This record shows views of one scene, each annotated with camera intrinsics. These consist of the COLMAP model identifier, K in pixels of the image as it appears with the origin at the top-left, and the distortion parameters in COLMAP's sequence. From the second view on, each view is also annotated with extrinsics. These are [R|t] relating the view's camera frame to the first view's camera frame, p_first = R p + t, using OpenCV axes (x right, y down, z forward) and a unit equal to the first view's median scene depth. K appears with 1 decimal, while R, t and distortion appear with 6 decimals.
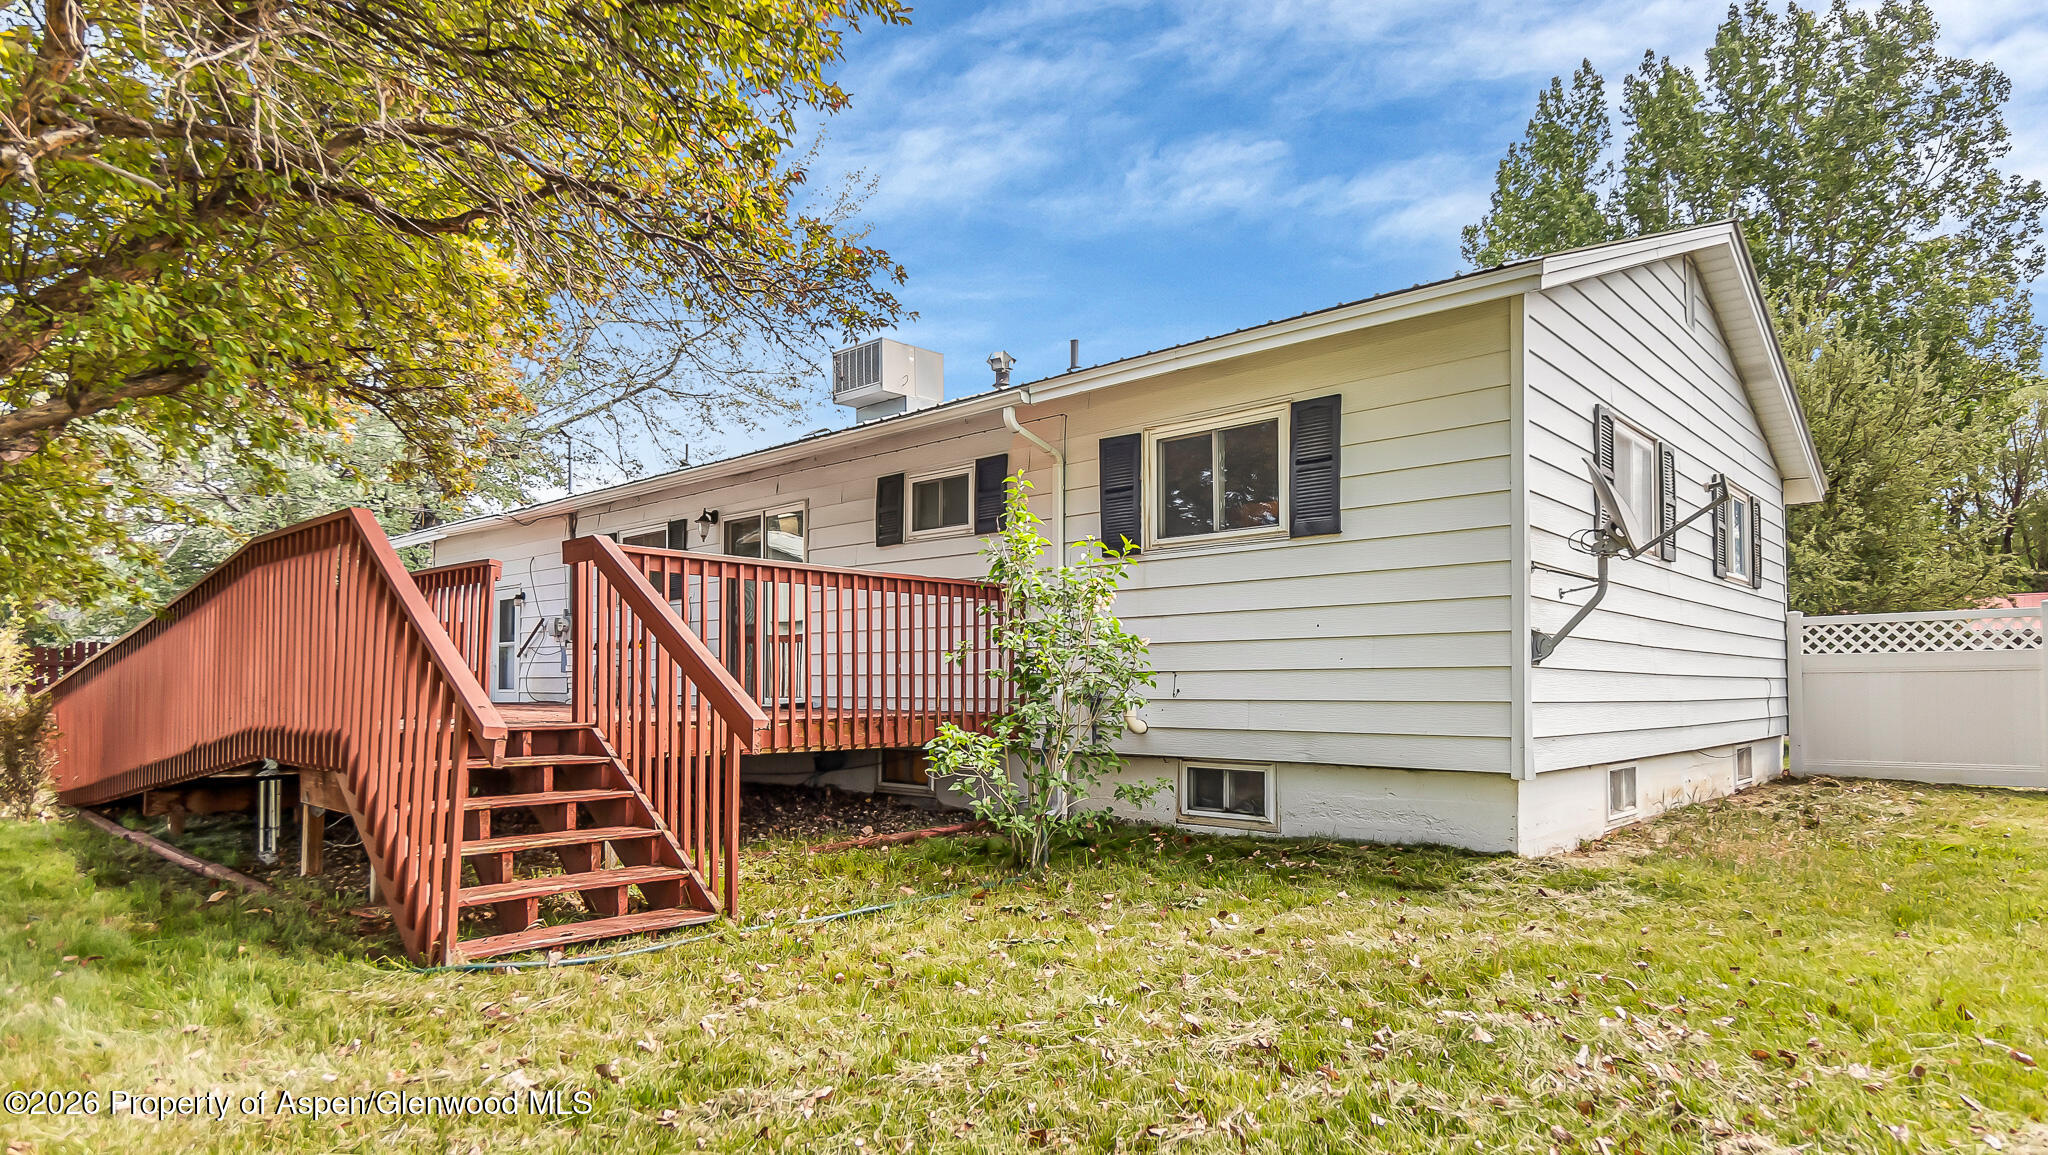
lens RADIAL K [[1141.6, 0, 1027.6], [0, 1141.6, 655.2], [0, 0, 1]] dist [-0.001365, -0.000113]
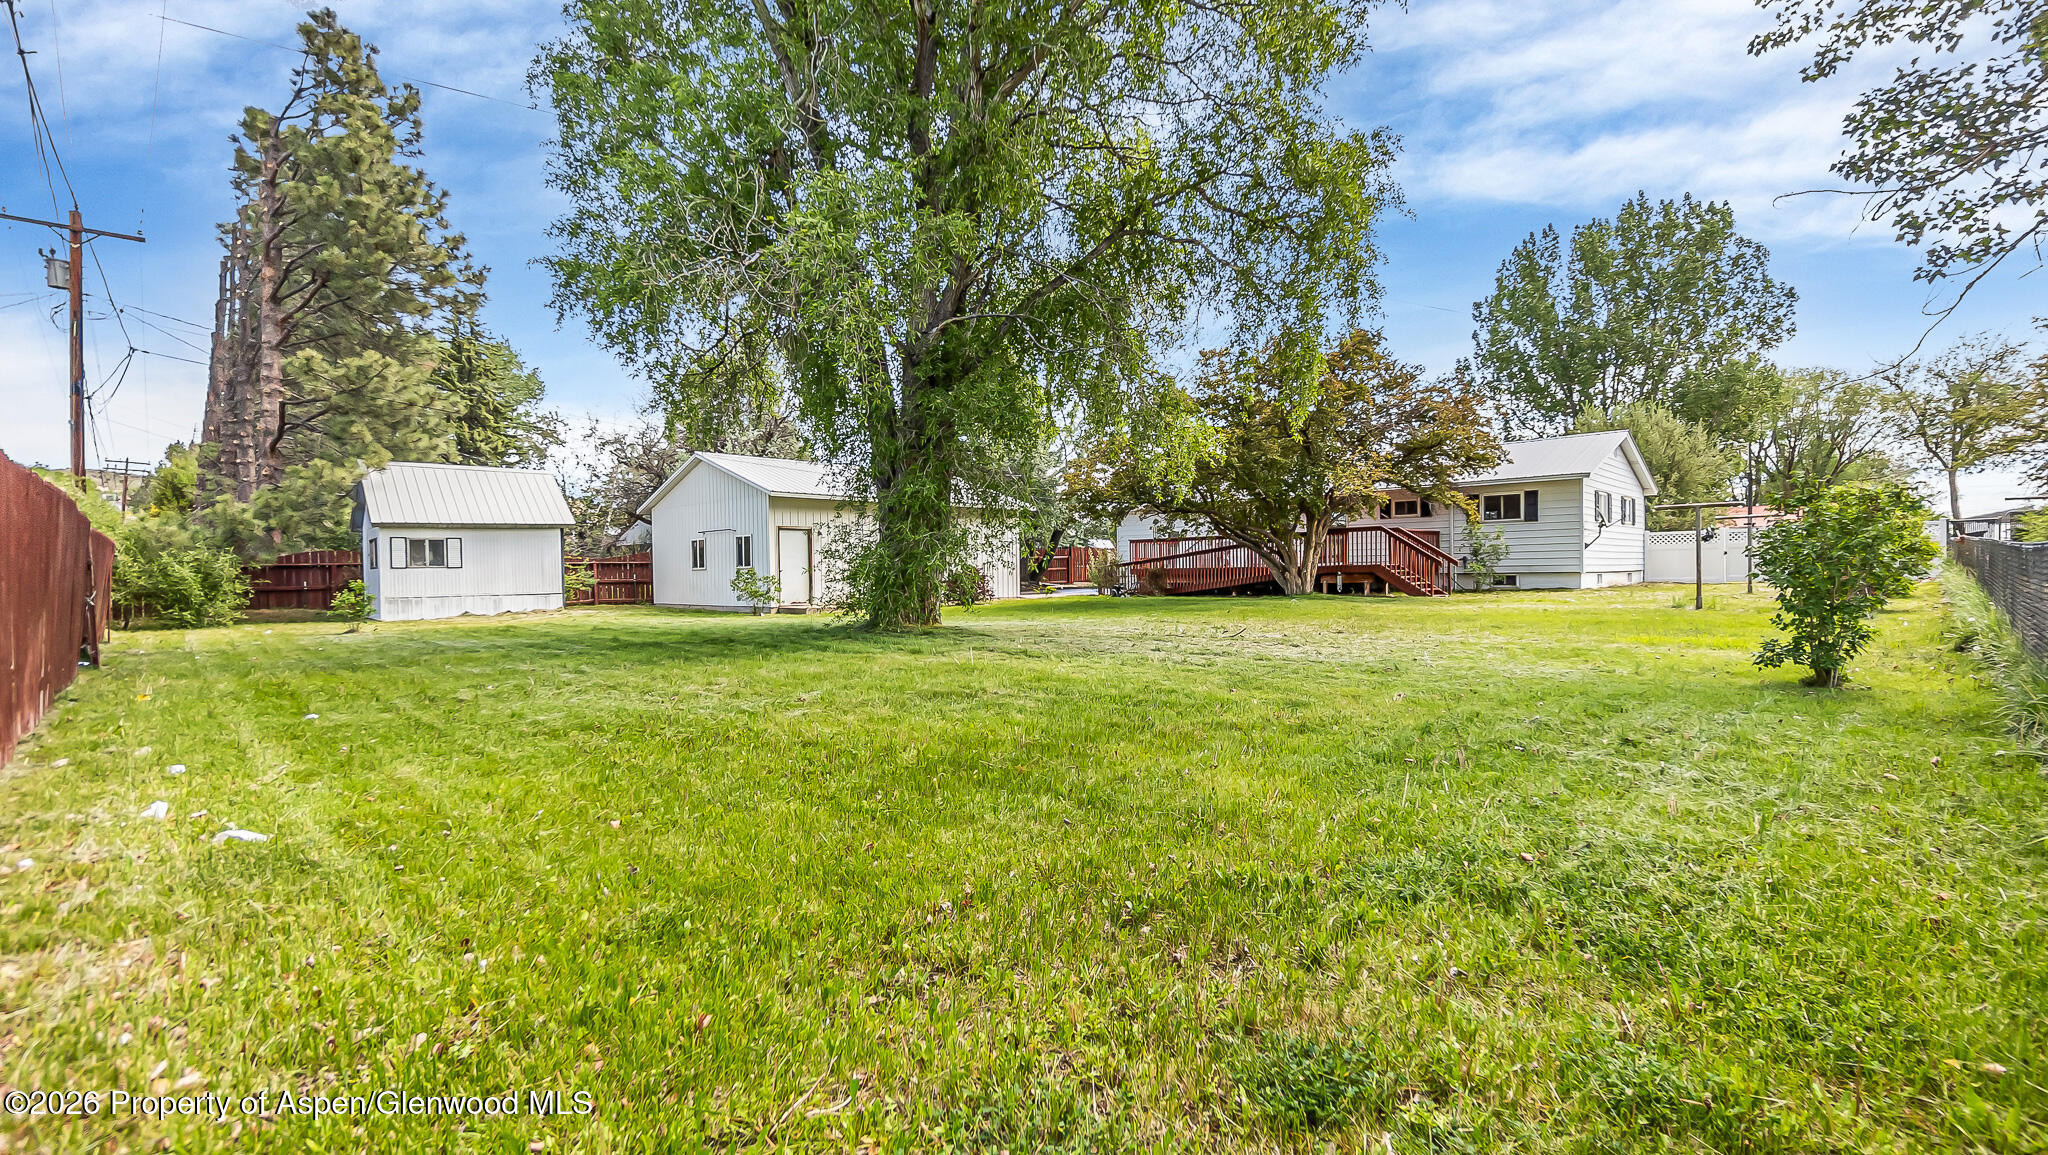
lens RADIAL K [[910.4, 0, 1024.0], [0, 910.4, 577.5], [0, 0, 1]] dist [0.000728, 0.000130]
pose [[0.999437, -0.014469, -0.030257, -1.152659], [0.015533, 0.999259, 0.035222, -0.028966], [0.029725, -0.035672, 0.998921, -1.858177]]
